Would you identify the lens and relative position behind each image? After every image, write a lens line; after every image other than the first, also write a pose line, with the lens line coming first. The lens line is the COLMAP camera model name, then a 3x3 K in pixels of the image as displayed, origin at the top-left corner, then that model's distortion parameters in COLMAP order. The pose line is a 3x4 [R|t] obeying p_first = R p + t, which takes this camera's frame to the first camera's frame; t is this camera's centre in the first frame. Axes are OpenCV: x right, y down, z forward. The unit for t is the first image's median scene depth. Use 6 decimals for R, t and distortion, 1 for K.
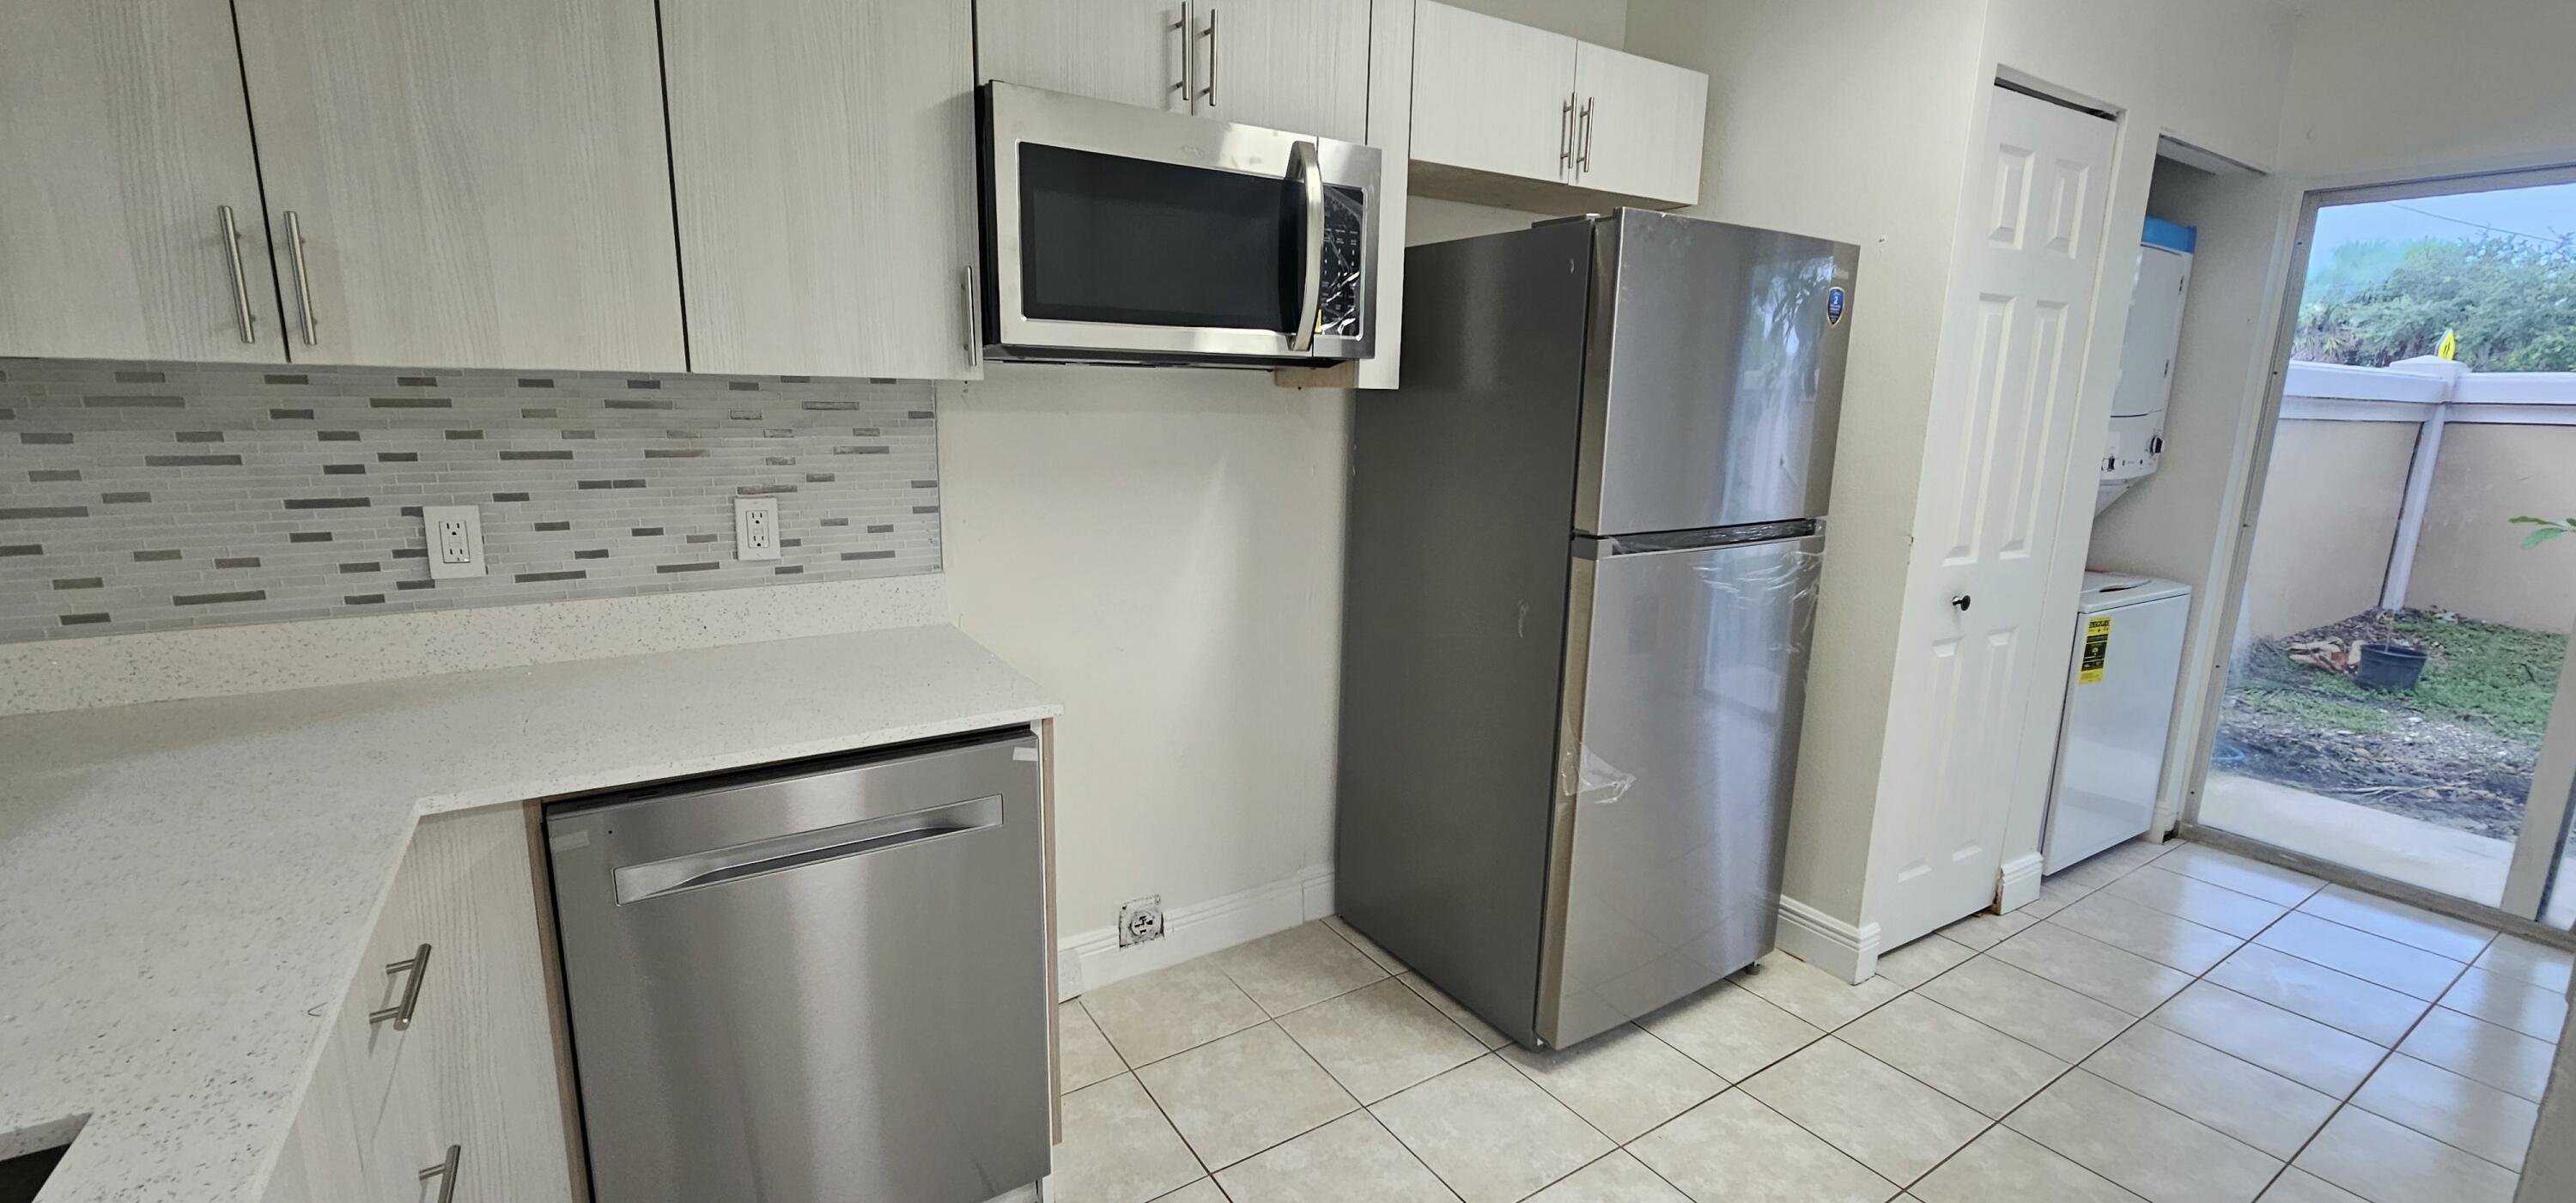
lens RADIAL K [[1047.4, 0, 1294.5], [0, 1047.4, 598.2], [0, 0, 1]] dist [-0.001998, -0.000249]
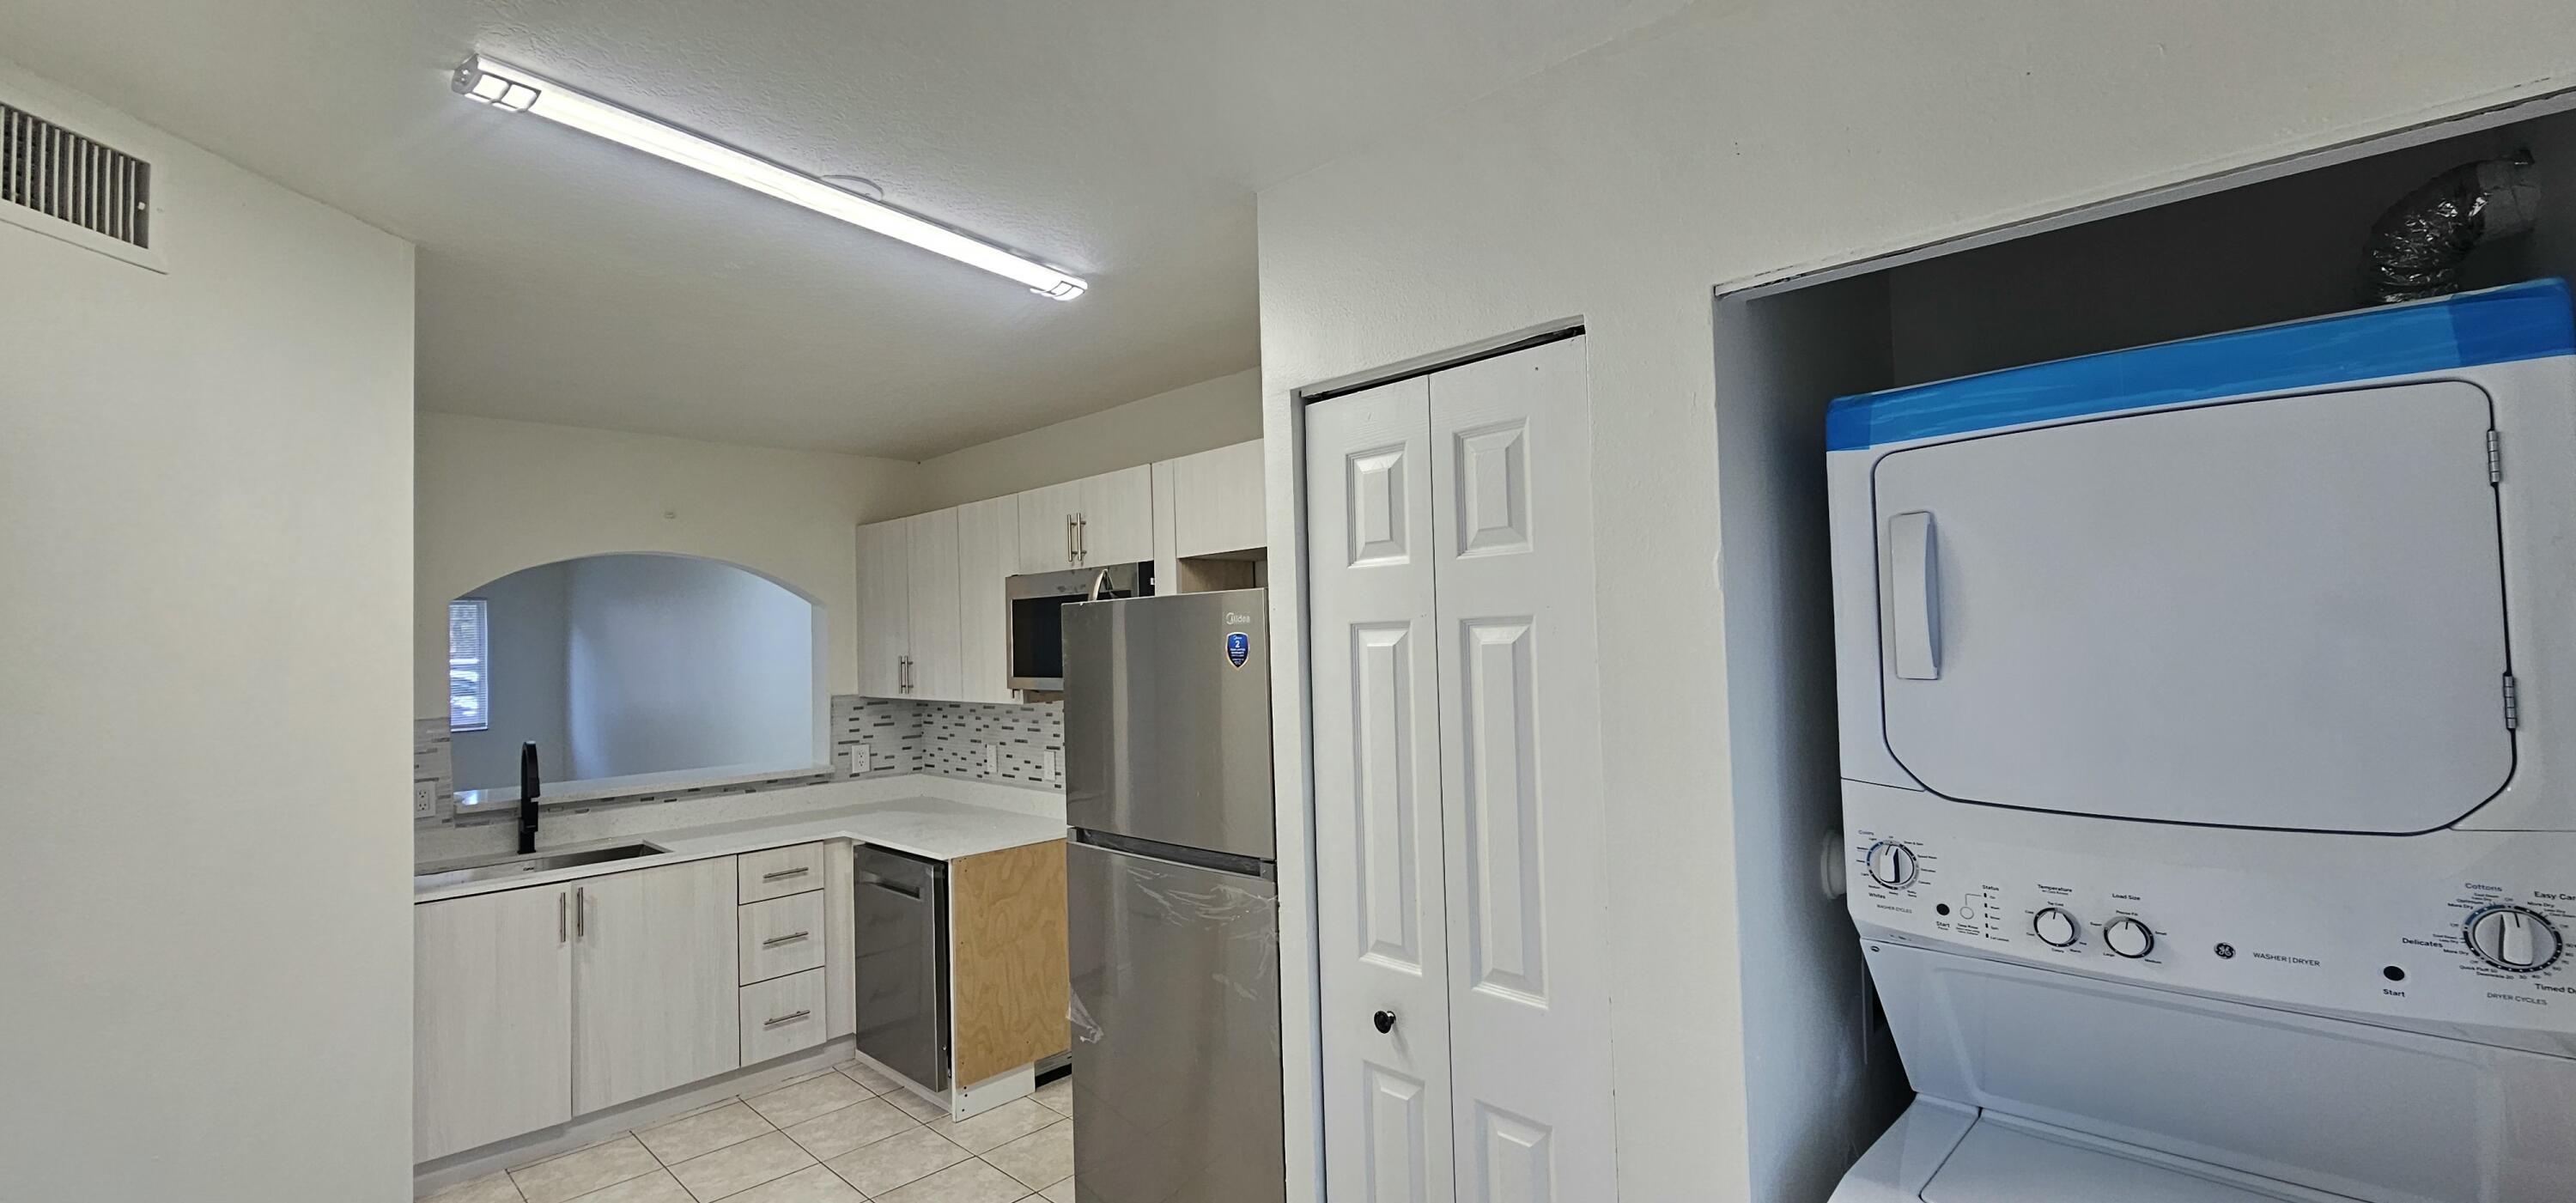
lens RADIAL K [[1062.3, 0, 1298.3], [0, 1062.3, 602.5], [0, 0, 1]] dist [-0.000133, -0.000083]
pose [[0.234141, -0.058368, -0.970449, 1.774159], [-0.154789, 0.983225, -0.096483, -0.265194], [0.959801, 0.172805, 0.221179, 0.936196]]
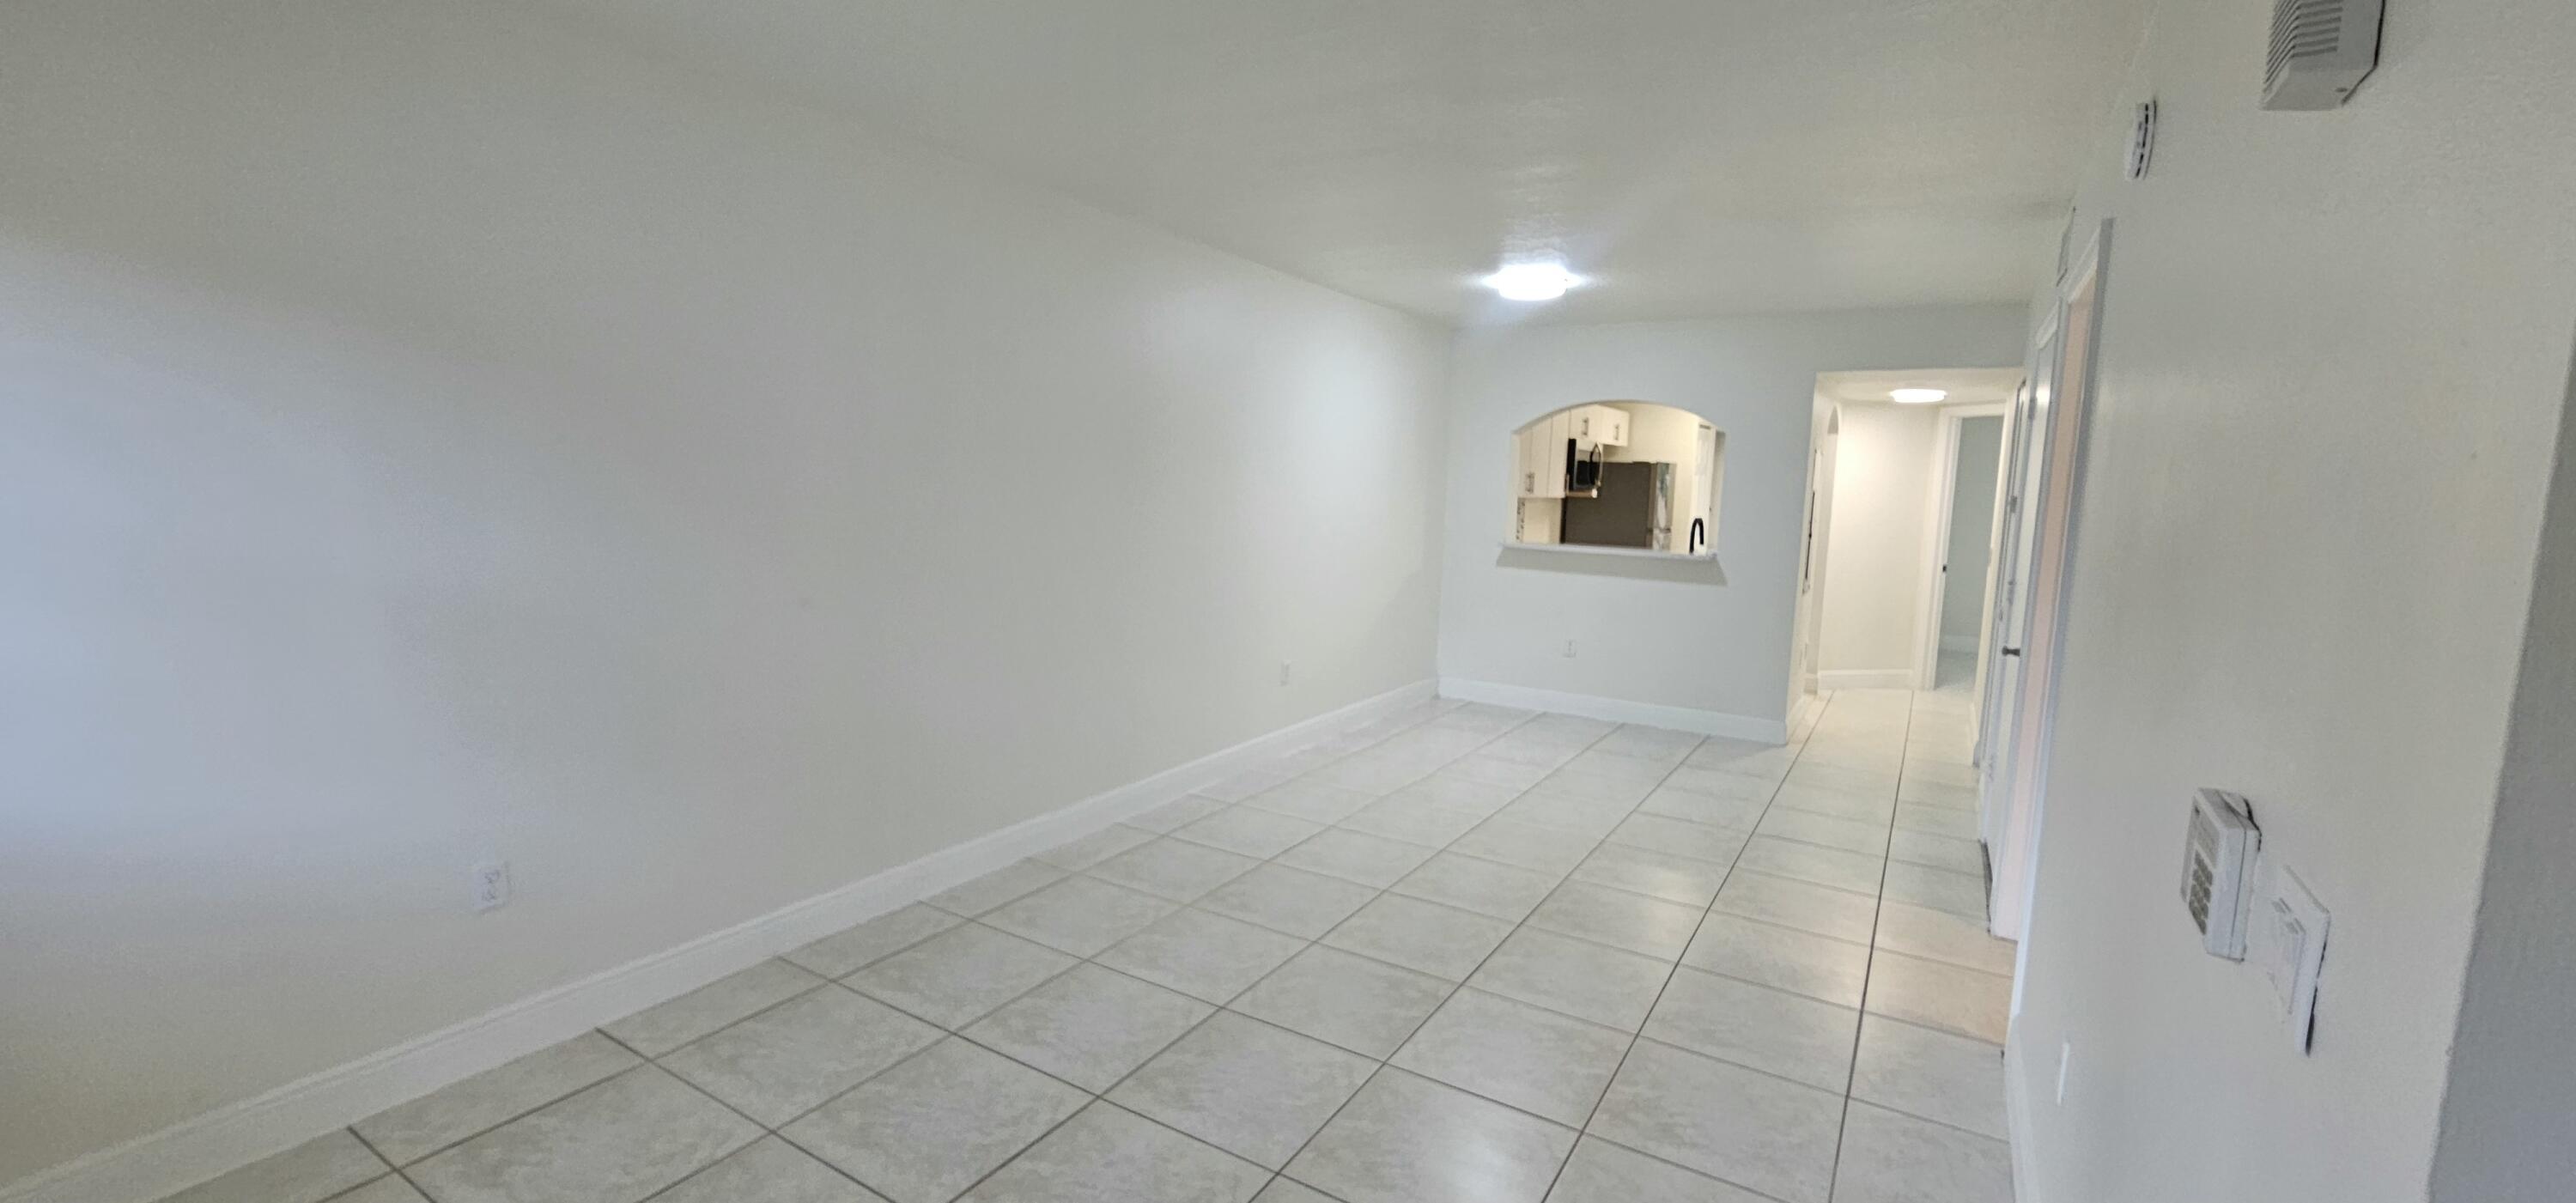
lens RADIAL K [[1047.4, 0, 1294.5], [0, 1047.4, 598.2], [0, 0, 1]] dist [-0.001998, -0.000249]
pose [[0.899619, -0.045318, 0.434319, -3.198409], [0.075262, 0.995808, -0.051989, 0.373206], [-0.430142, 0.079458, 0.899258, -2.492000]]
